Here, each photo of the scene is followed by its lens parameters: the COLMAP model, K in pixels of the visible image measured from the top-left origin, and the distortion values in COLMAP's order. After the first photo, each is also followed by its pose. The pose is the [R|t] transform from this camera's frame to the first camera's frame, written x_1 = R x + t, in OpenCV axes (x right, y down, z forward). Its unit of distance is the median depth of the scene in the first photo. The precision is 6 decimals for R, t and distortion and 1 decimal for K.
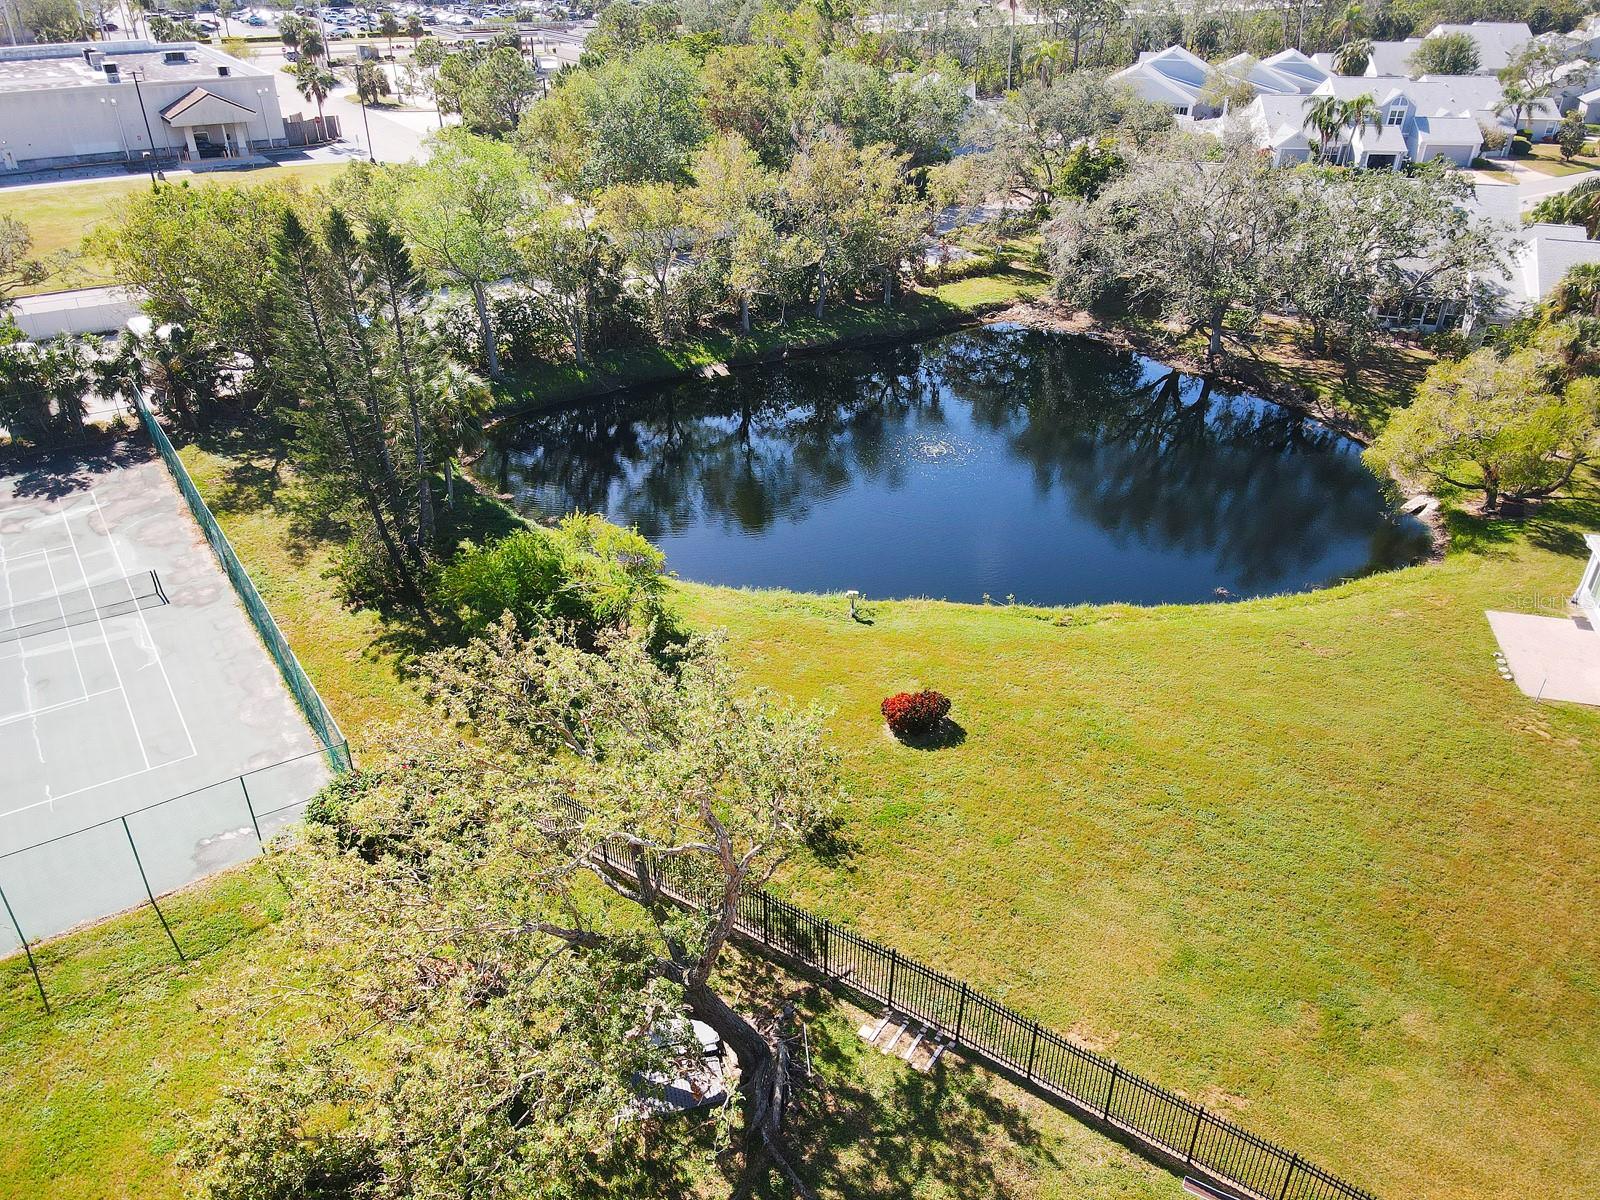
lens RADIAL K [[1178.3, 0, 800.0], [0, 1178.3, 600.0], [0, 0, 1]] dist [0.023074, -0.000136]
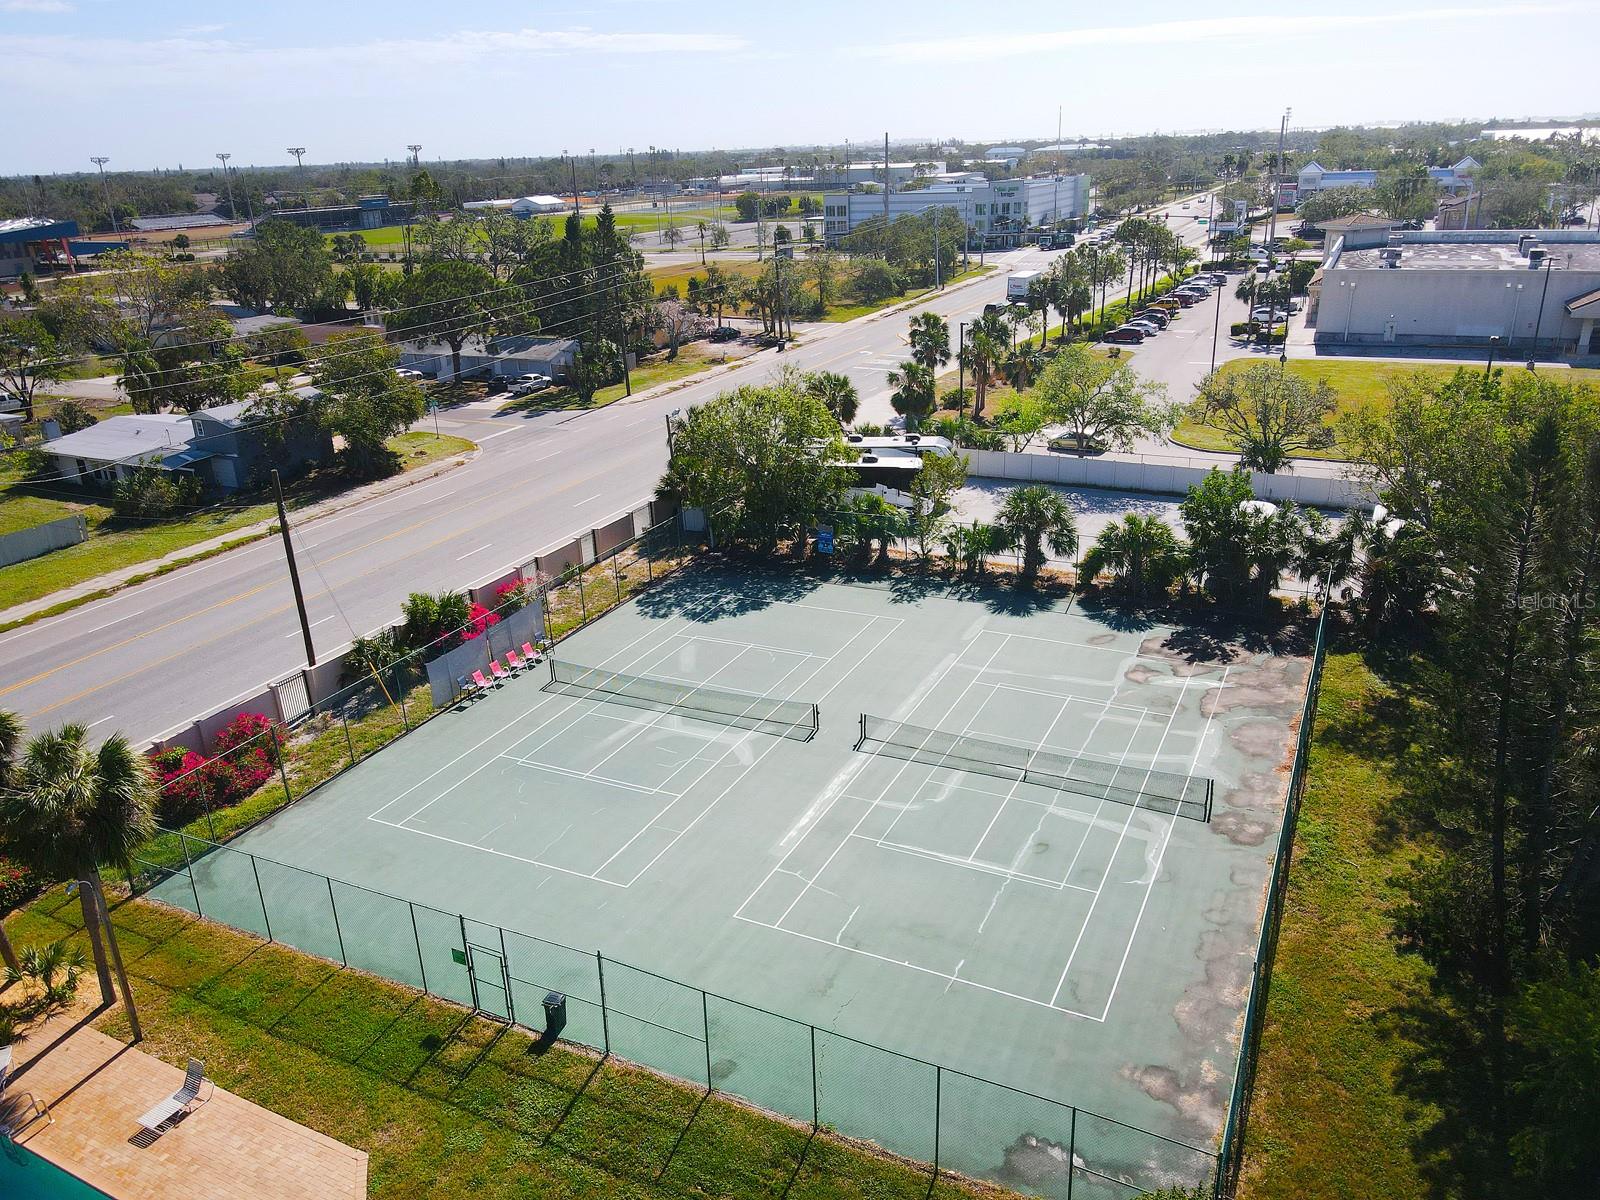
lens RADIAL K [[1178.3, 0, 800.0], [0, 1178.3, 600.0], [0, 0, 1]] dist [0.023074, -0.000136]
pose [[0.494745, 0.290557, -0.819026, -0.024353], [-0.404019, 0.911312, 0.079242, -0.073171], [0.769413, 0.291698, 0.568257, 0.198202]]
